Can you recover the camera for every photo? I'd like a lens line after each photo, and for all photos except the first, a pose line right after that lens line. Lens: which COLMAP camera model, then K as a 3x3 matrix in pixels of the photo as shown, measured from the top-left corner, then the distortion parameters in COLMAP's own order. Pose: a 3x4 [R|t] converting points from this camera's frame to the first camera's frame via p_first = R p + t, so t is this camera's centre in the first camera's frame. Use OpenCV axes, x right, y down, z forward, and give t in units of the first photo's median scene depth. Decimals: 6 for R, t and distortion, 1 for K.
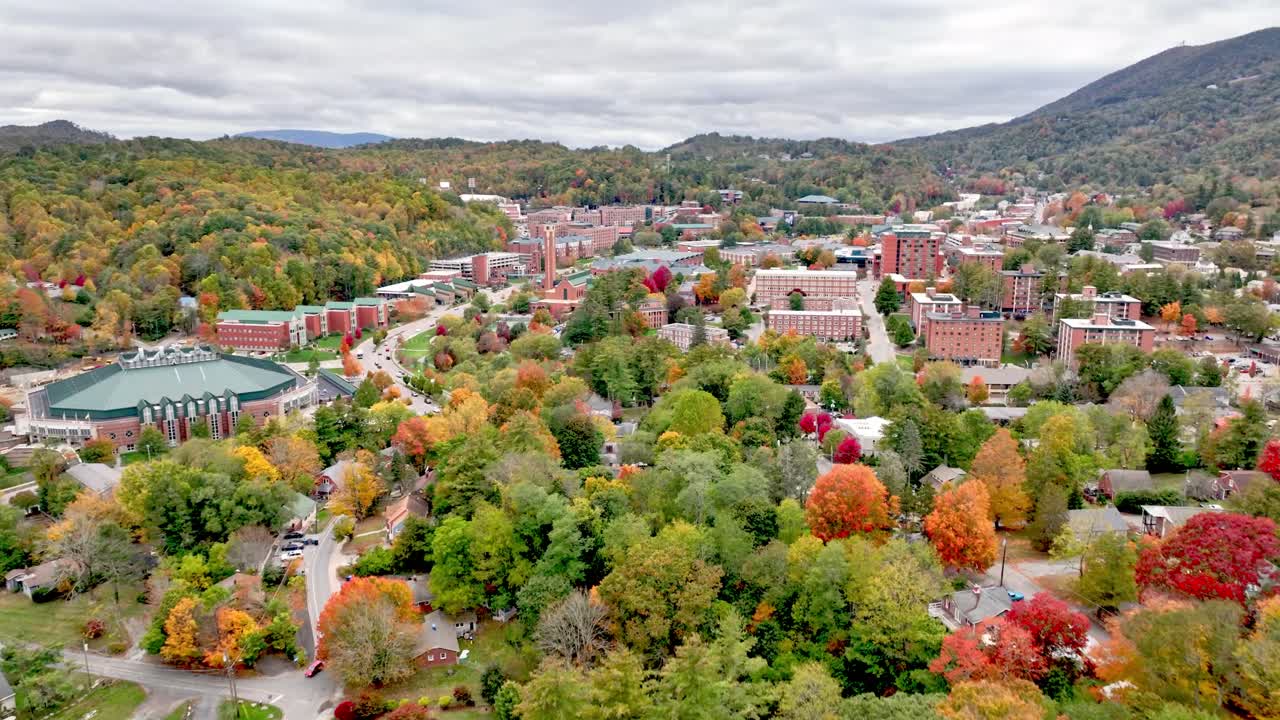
lens RADIAL K [[959.6, 0, 640.6], [0, 959.6, 362.2], [0, 0, 1]] dist [0.008960, -0.000668]
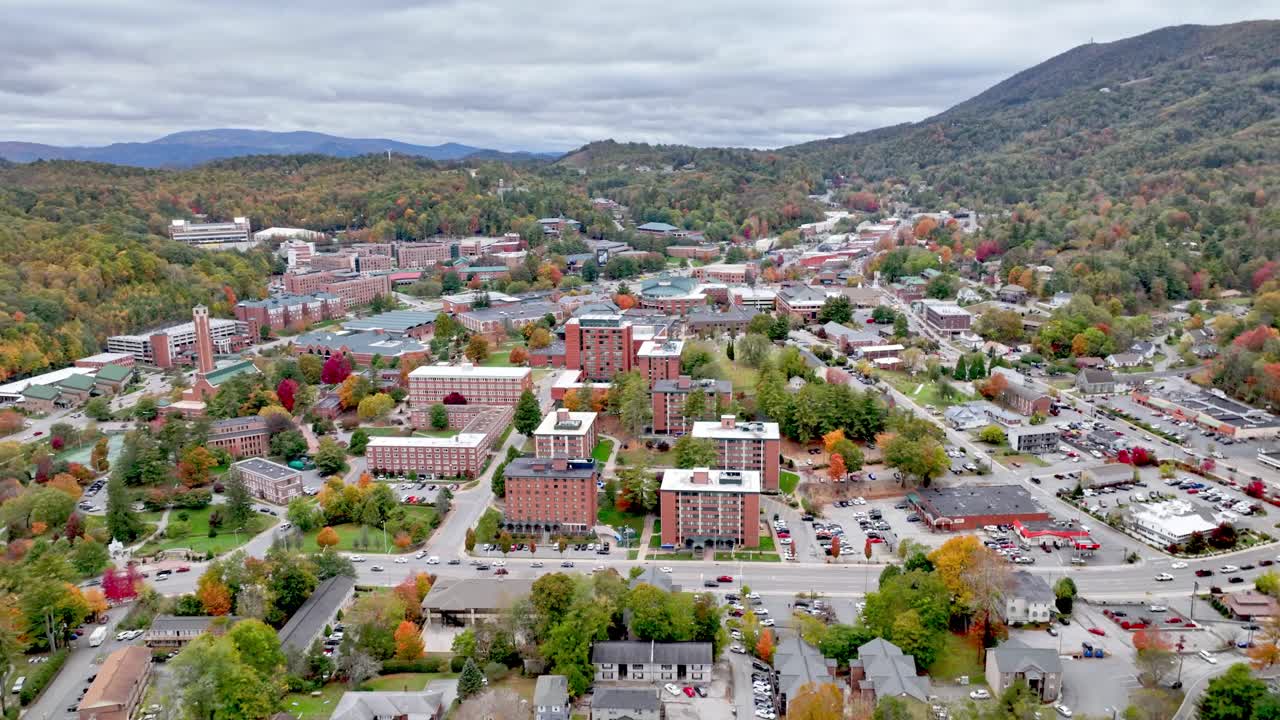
lens RADIAL K [[959.6, 0, 639.5], [0, 959.6, 358.0], [0, 0, 1]] dist [0.008960, -0.000668]
pose [[0.999016, -0.021339, 0.038891, 0.115911], [0.021159, 0.999763, 0.005046, -0.042744], [-0.038989, -0.004218, 0.999231, 0.061328]]
